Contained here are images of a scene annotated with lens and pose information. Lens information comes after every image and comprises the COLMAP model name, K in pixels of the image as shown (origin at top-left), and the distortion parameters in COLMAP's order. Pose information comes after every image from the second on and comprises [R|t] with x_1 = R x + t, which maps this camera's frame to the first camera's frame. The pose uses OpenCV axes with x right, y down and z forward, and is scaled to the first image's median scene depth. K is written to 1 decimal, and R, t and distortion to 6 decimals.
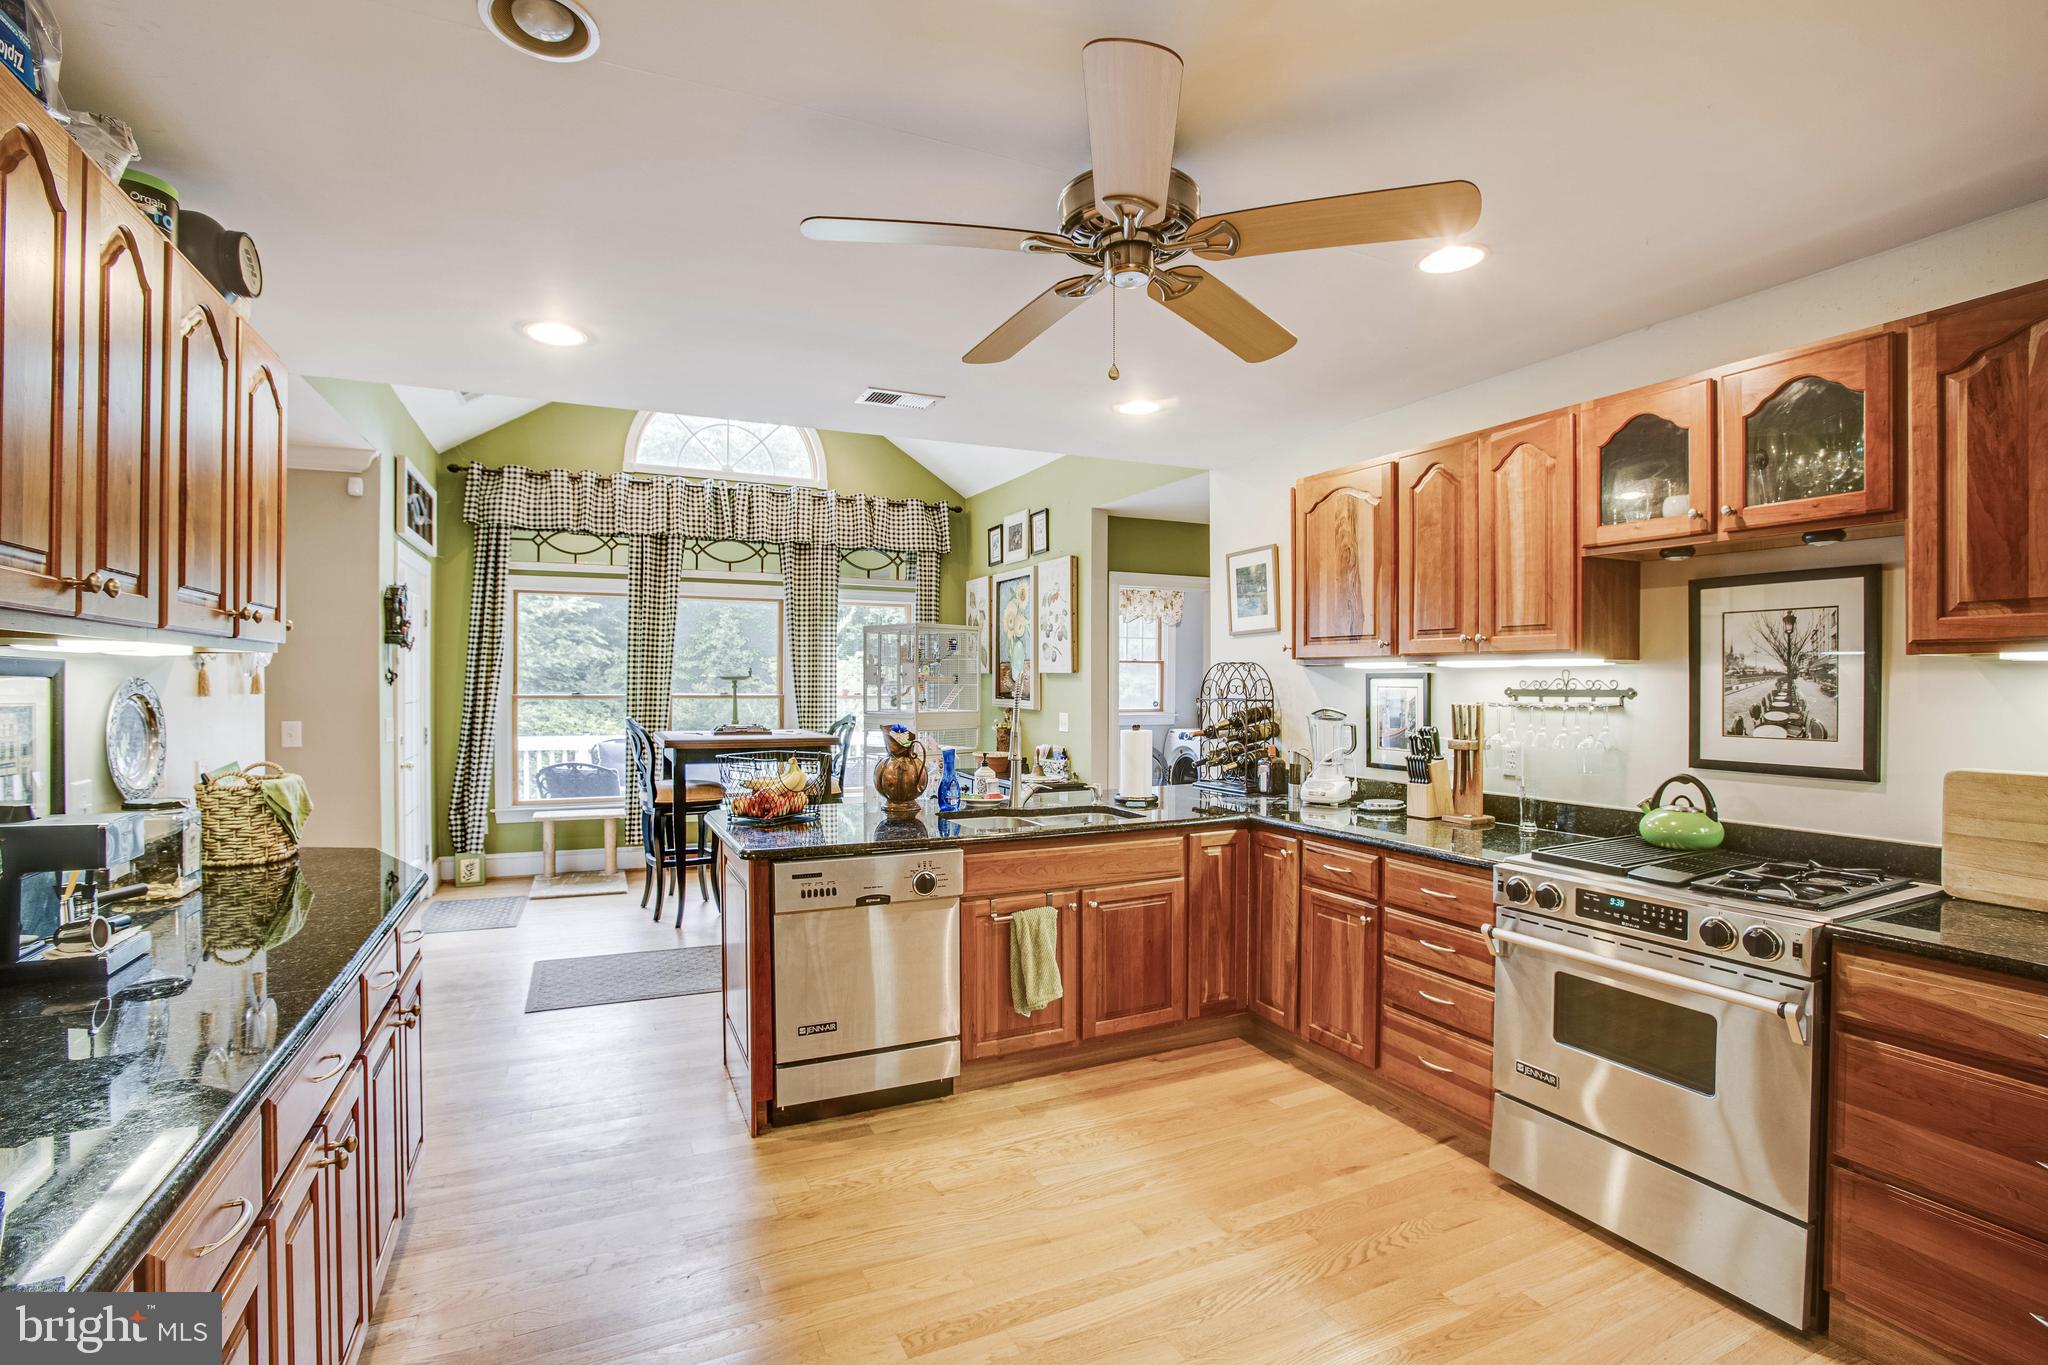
lens RADIAL K [[957.8, 0, 1024.0], [0, 957.8, 682.5], [0, 0, 1]] dist [-0.094095, 0.038894]
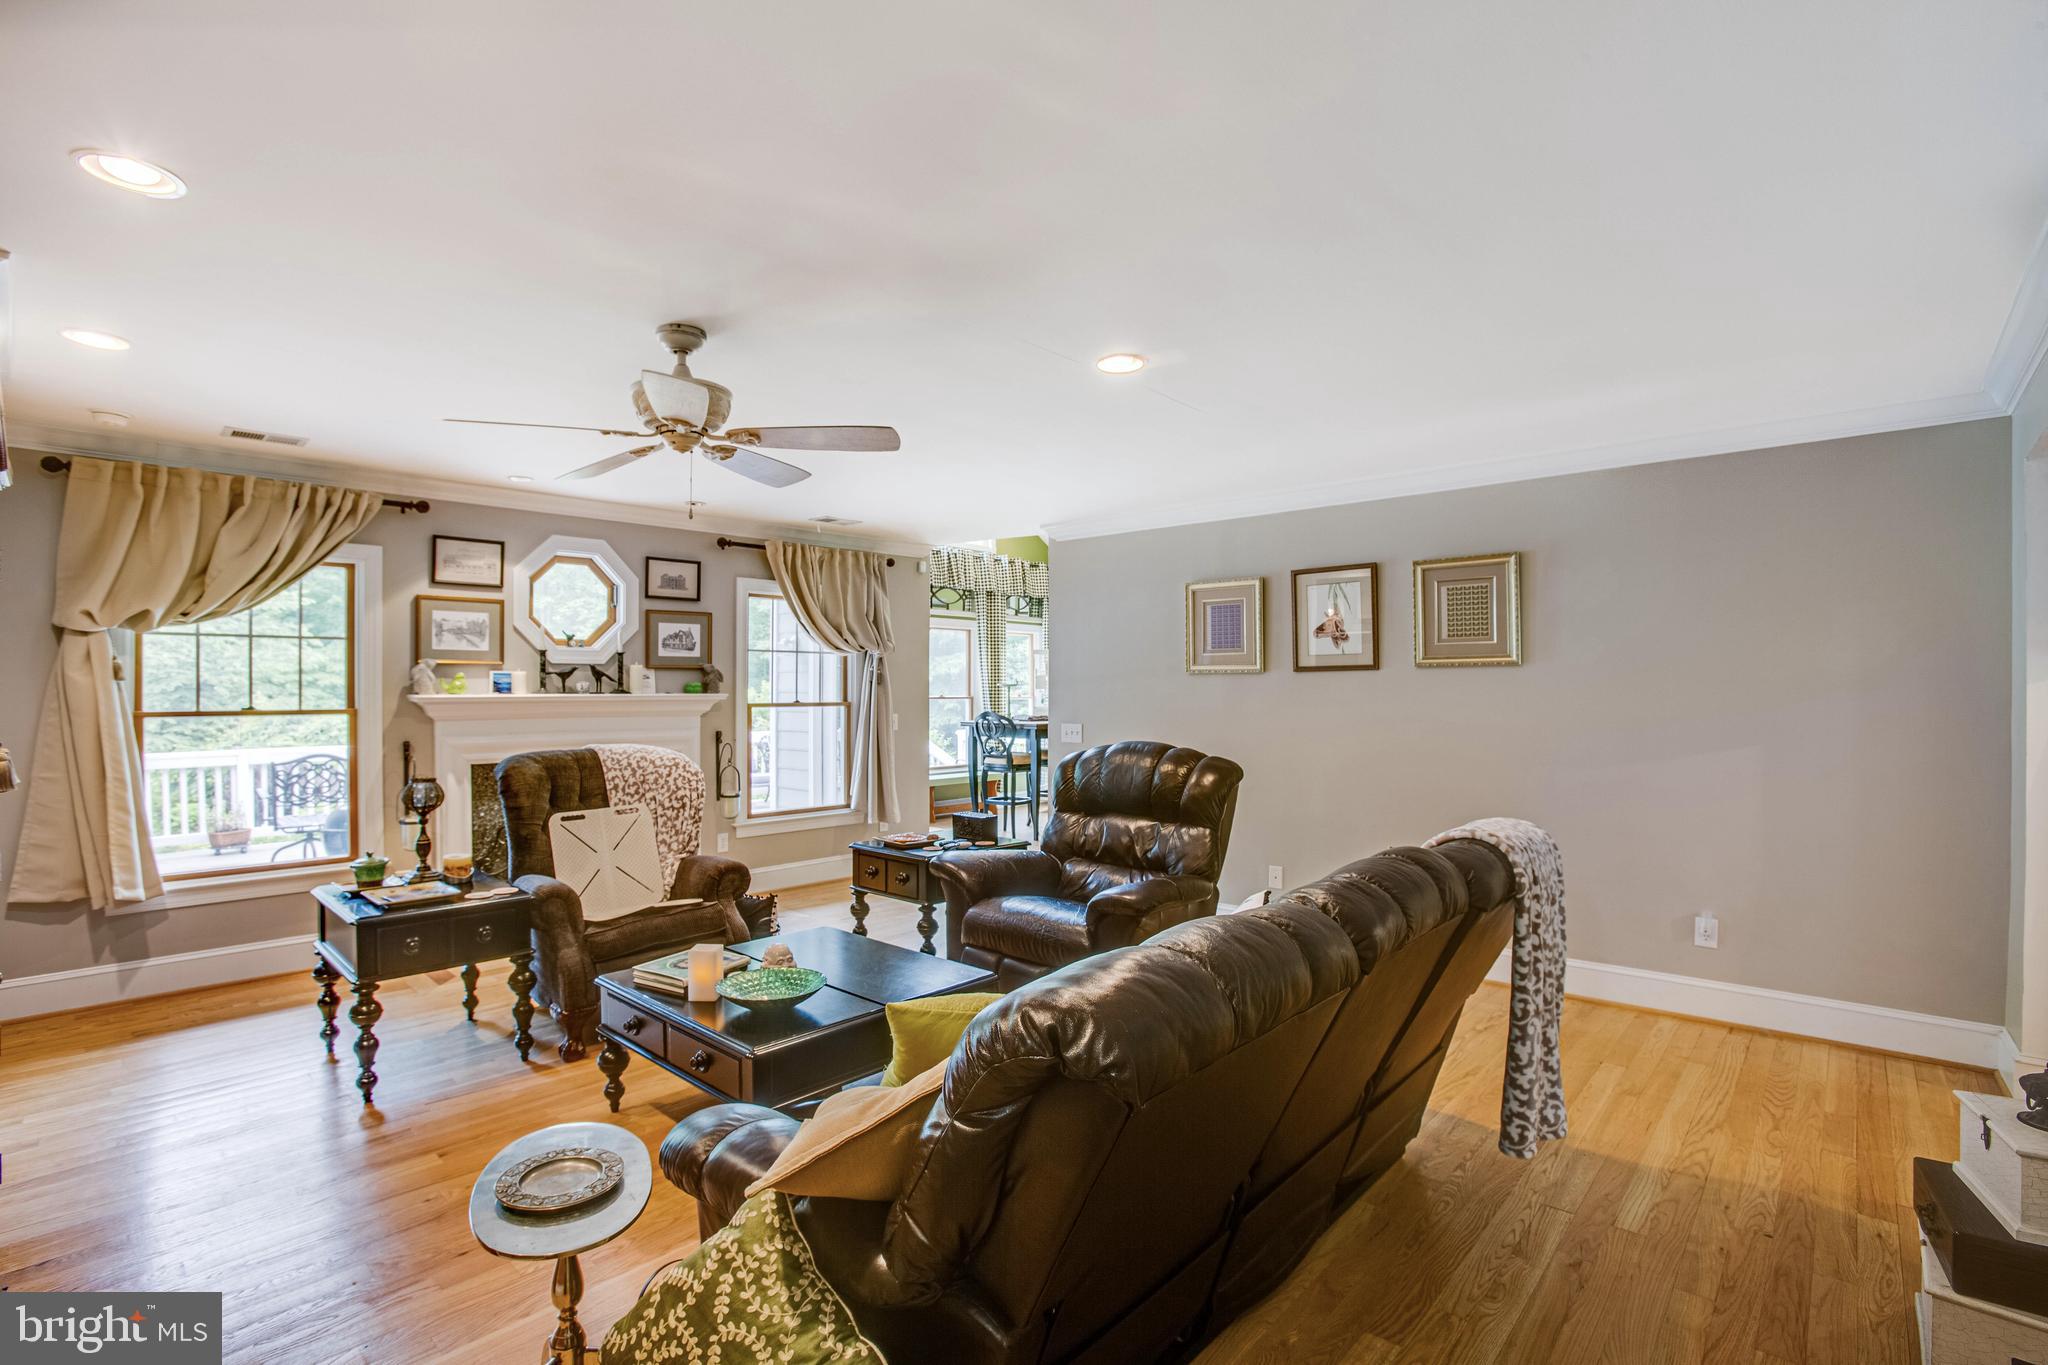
lens RADIAL K [[942.4, 0, 1012.2], [0, 942.4, 689.6], [0, 0, 1]] dist [-0.090306, 0.037270]
pose [[0.935619, -0.006590, 0.352951, -0.796717], [0.005052, 0.999973, 0.005276, -0.005137], [-0.352976, -0.003153, 0.935627, -0.403589]]
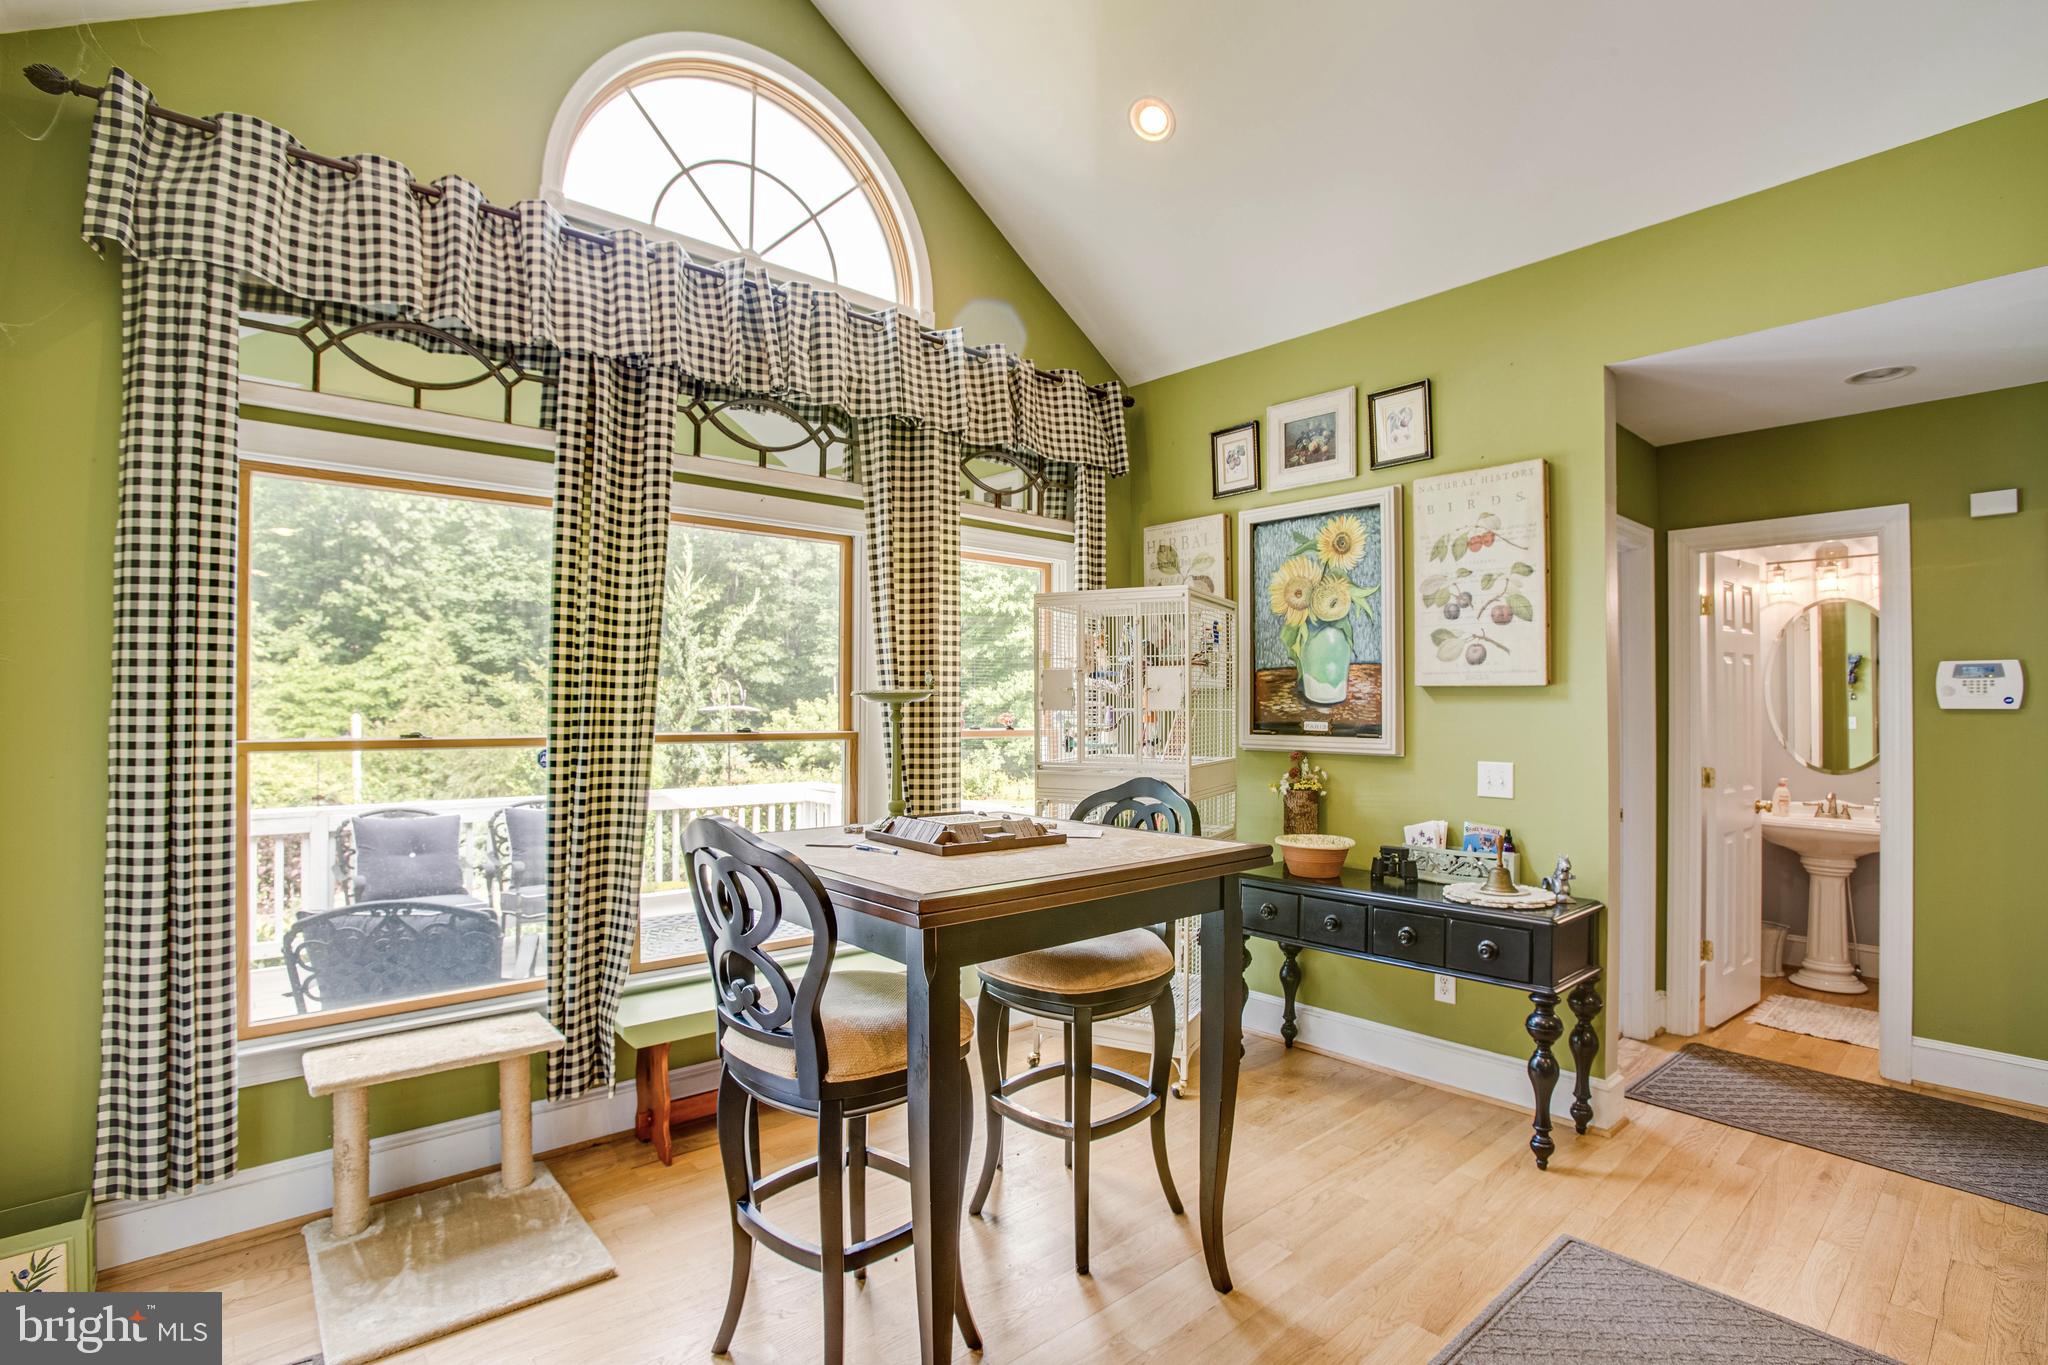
lens RADIAL K [[982.9, 0, 1024.0], [0, 982.9, 682.5], [0, 0, 1]] dist [-0.095109, 0.044583]
pose [[0.963211, 0.003555, 0.268723, -0.346586], [0.002790, 0.999726, -0.023225, -0.000211], [-0.268732, 0.023121, 0.962937, 0.559121]]
